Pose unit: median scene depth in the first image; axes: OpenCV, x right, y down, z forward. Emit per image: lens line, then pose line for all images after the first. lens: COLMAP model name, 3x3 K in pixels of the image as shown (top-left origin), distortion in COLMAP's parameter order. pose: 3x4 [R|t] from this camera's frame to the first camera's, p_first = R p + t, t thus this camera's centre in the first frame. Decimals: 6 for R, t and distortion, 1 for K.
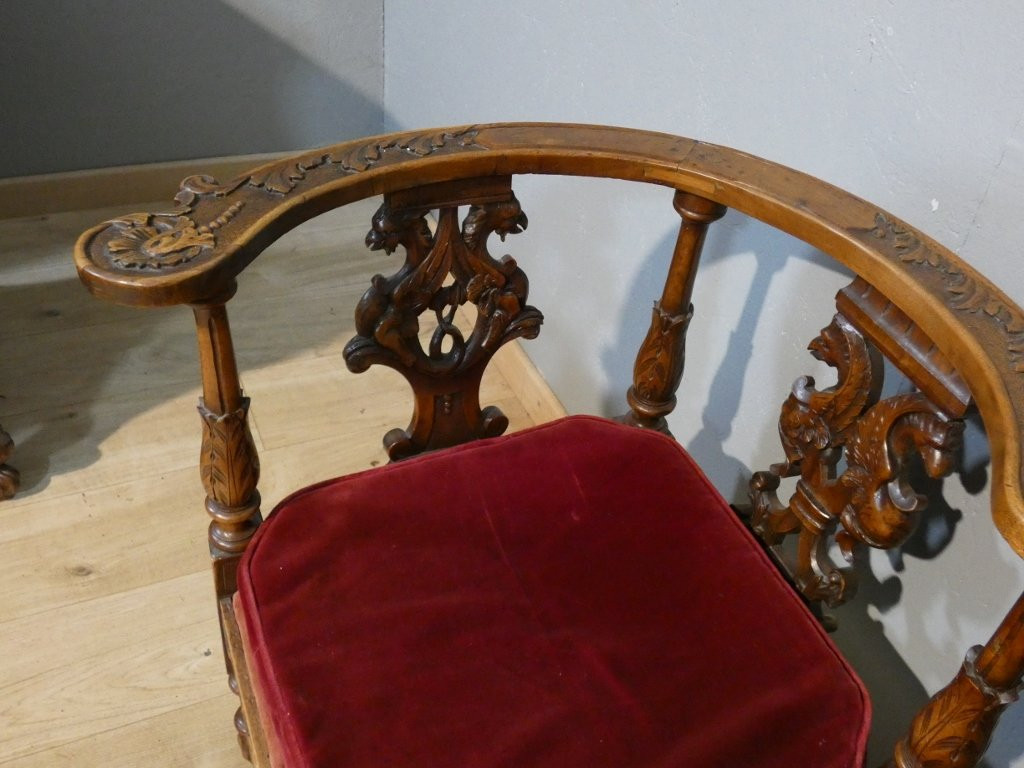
lens RADIAL K [[979.6, 0, 531.6], [0, 979.6, 382.5], [0, 0, 1]] dist [-0.011861, 0.000000]
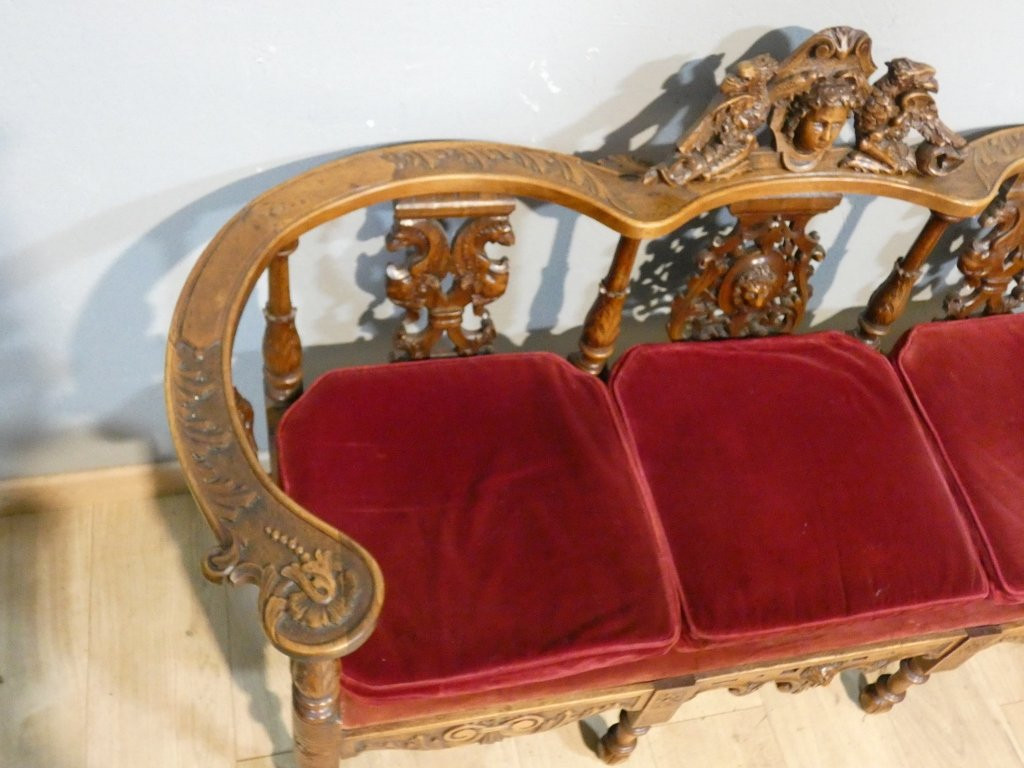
lens RADIAL K [[979.6, 0, 520.5], [0, 979.6, 374.4], [0, 0, 1]] dist [-0.011861, 0.000000]
pose [[0.205147, -0.803829, 0.558366, -0.595226], [0.532896, 0.570259, 0.625162, -0.688734], [-0.820937, 0.169301, 0.545344, 0.074693]]
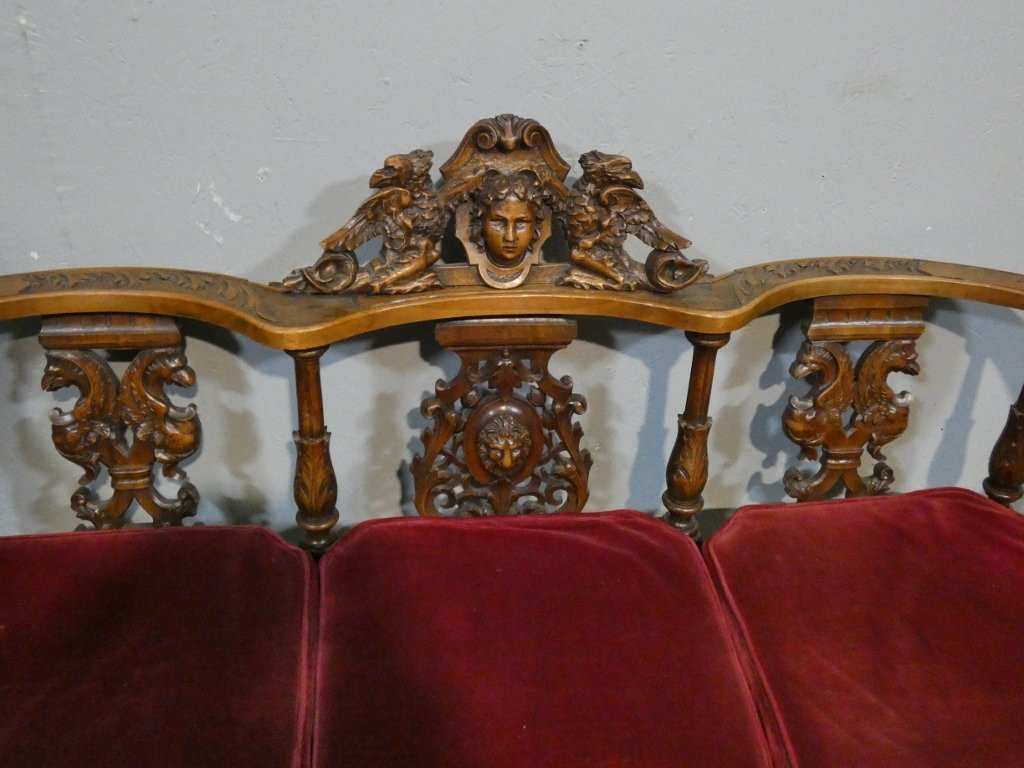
lens RADIAL K [[979.6, 0, 518.6], [0, 979.6, 380.6], [0, 0, 1]] dist [-0.011861, 0.000000]
pose [[0.289165, -0.555975, 0.779279, -0.506880], [0.609019, 0.734911, 0.298333, -0.043014], [-0.738566, 0.388328, 0.551110, -0.175535]]
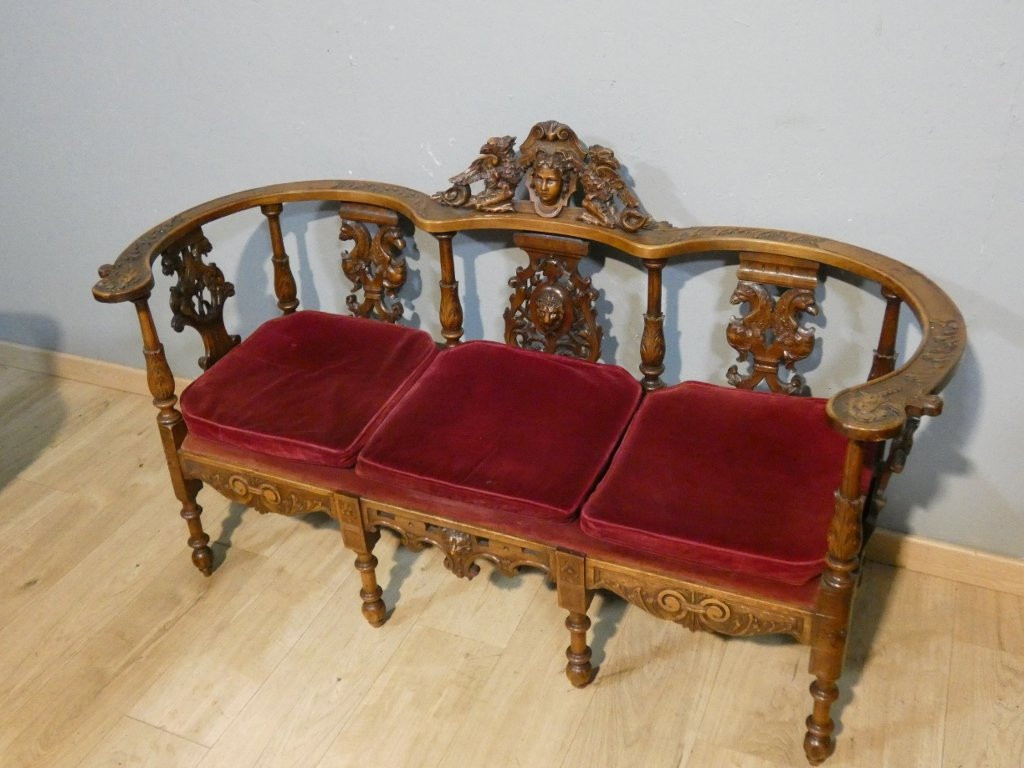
lens RADIAL K [[979.6, 0, 518.4], [0, 979.6, 380.7], [0, 0, 1]] dist [-0.011861, 0.000000]
pose [[0.727702, -0.464834, 0.504360, -0.805487], [0.524513, 0.850959, 0.027491, 0.435048], [-0.441968, 0.244538, 0.863056, -1.280548]]
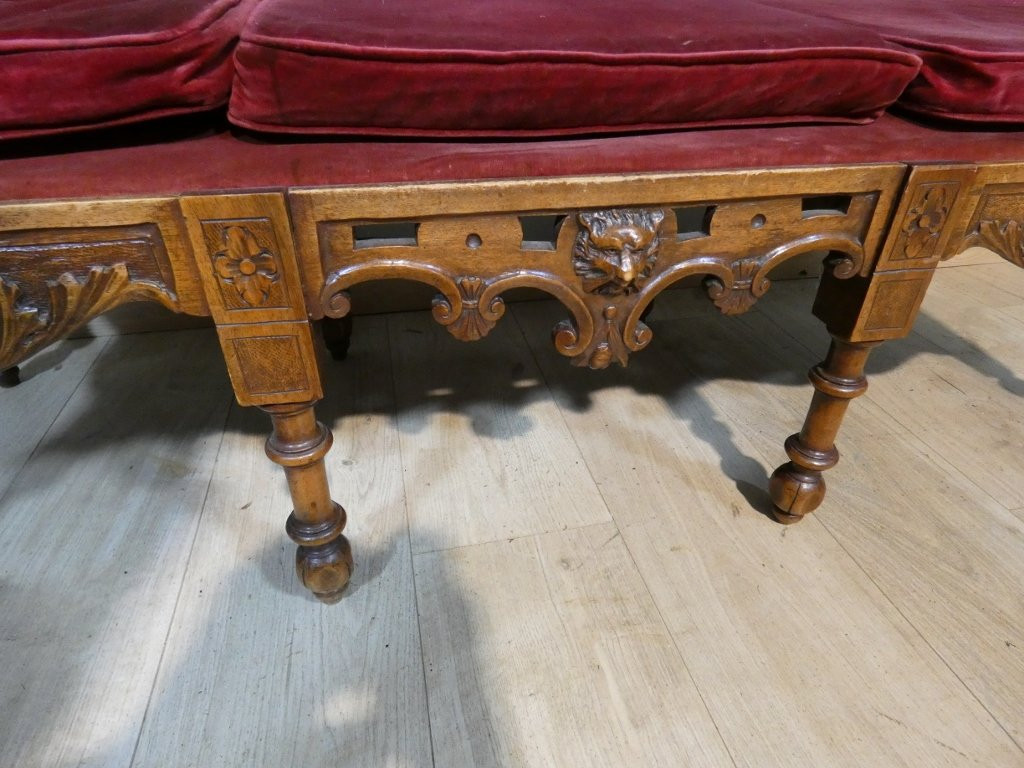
lens RADIAL K [[612.6, 0, 514.2], [0, 612.6, 384.0], [0, 0, 1]] dist [-0.009145, 0.003515]
pose [[0.200017, -0.607362, 0.768833, -0.462480], [0.635611, 0.677604, 0.369935, 0.556183], [-0.745649, 0.414685, 0.521579, 0.435839]]
